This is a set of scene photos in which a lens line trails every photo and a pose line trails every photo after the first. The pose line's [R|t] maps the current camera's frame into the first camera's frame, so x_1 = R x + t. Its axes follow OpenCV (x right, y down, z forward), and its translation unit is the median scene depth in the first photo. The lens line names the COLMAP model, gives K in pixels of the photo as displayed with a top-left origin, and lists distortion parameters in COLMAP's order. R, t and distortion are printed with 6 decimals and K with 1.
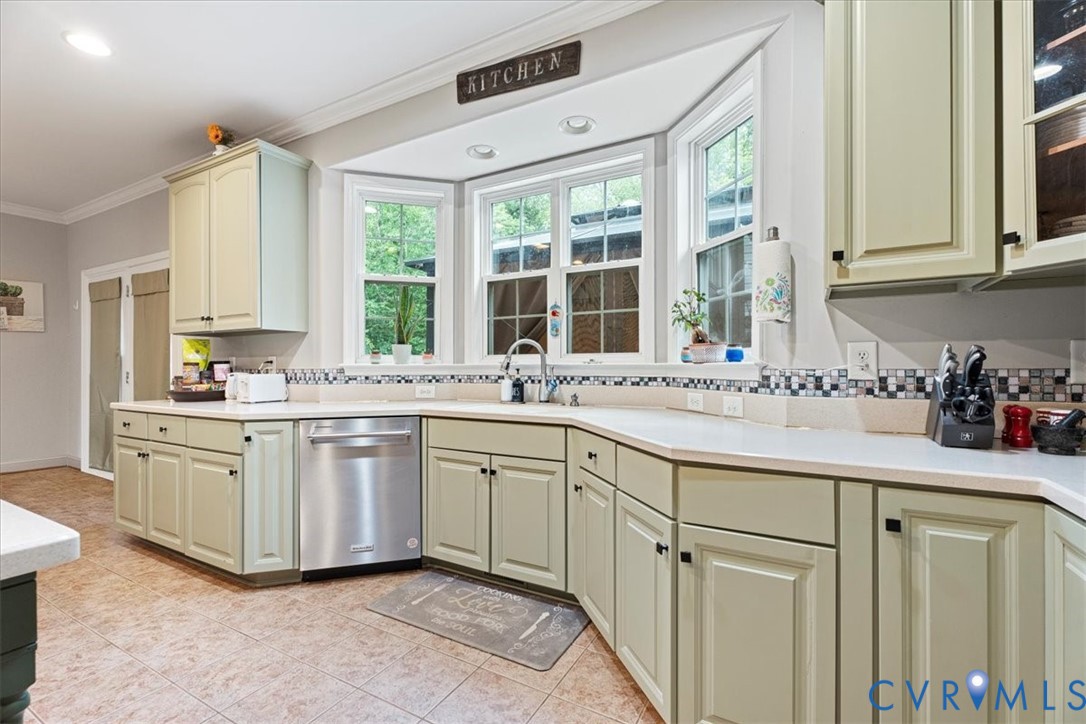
lens RADIAL K [[476.6, 0, 543.0], [0, 476.6, 362.0], [0, 0, 1]] dist [0.001012, -0.000307]
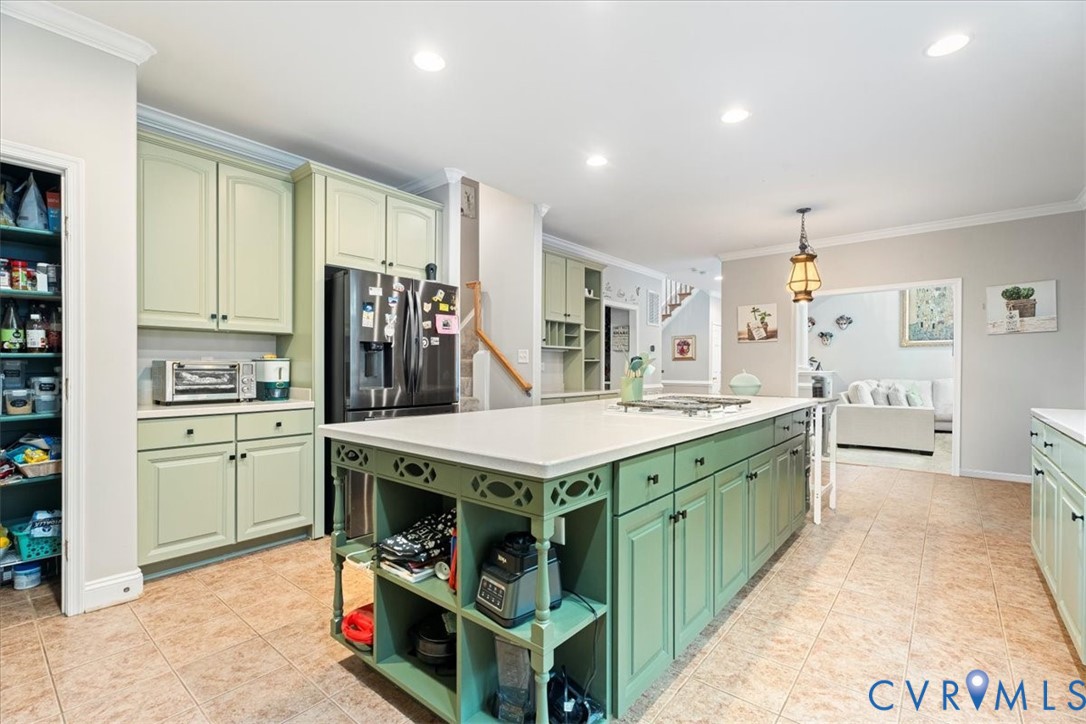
lens RADIAL K [[490.1, 0, 543.0], [0, 490.1, 362.0], [0, 0, 1]] dist [-0.003592, 0.000010]
pose [[-0.188290, -0.009528, -0.982067, 0.198261], [0.009219, 0.999892, -0.011468, 0.001344], [0.982070, -0.011213, -0.188182, 0.327814]]
